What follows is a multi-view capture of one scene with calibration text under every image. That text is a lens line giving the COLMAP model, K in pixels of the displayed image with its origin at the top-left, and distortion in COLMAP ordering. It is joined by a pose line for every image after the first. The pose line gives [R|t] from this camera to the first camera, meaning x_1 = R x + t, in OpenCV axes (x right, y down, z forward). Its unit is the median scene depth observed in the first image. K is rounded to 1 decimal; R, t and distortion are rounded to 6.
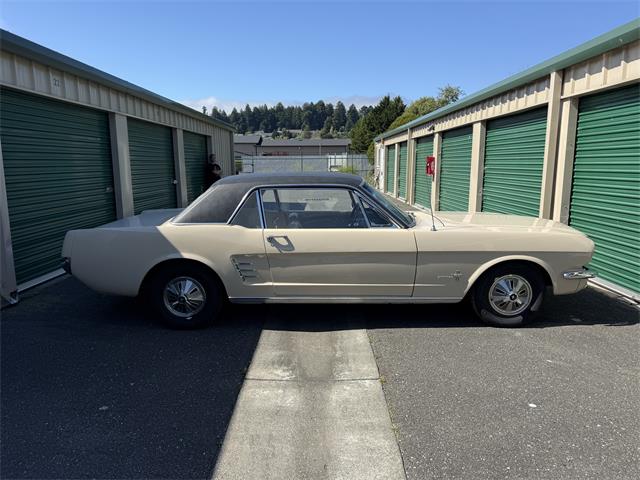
lens RADIAL K [[454.3, 0, 325.6], [0, 454.3, 246.3], [0, 0, 1]] dist [0.026415, -0.025825]
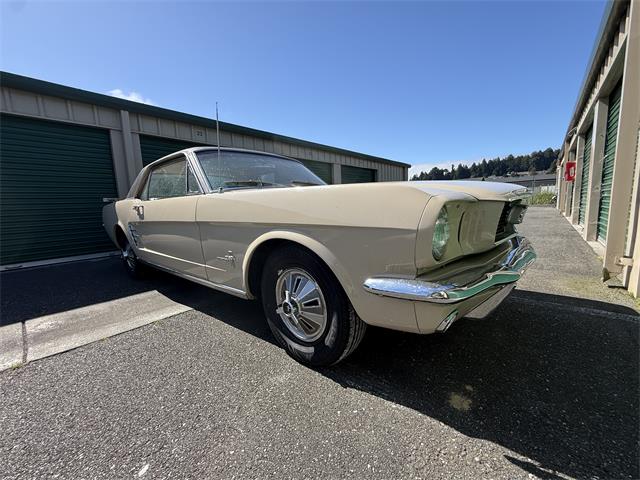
lens RADIAL K [[262.2, 0, 319.4], [0, 262.2, 240.7], [0, 0, 1]] dist [-0.002205, 0.002834]
pose [[0.752491, 0.055974, -0.656219, 0.569097], [-0.075560, 0.997140, -0.001591, 0.024571], [0.654253, 0.050782, 0.754569, 0.692405]]
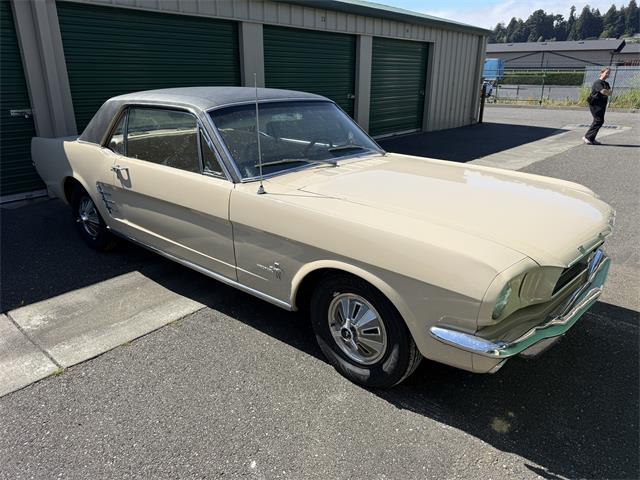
lens RADIAL K [[454.3, 0, 319.7], [0, 454.3, 242.1], [0, 0, 1]] dist [0.026415, -0.025825]
pose [[0.755577, 0.231204, -0.612902, 0.620730], [-0.123998, 0.969207, 0.212750, -0.098914], [0.643217, -0.084750, 0.760979, 0.500325]]
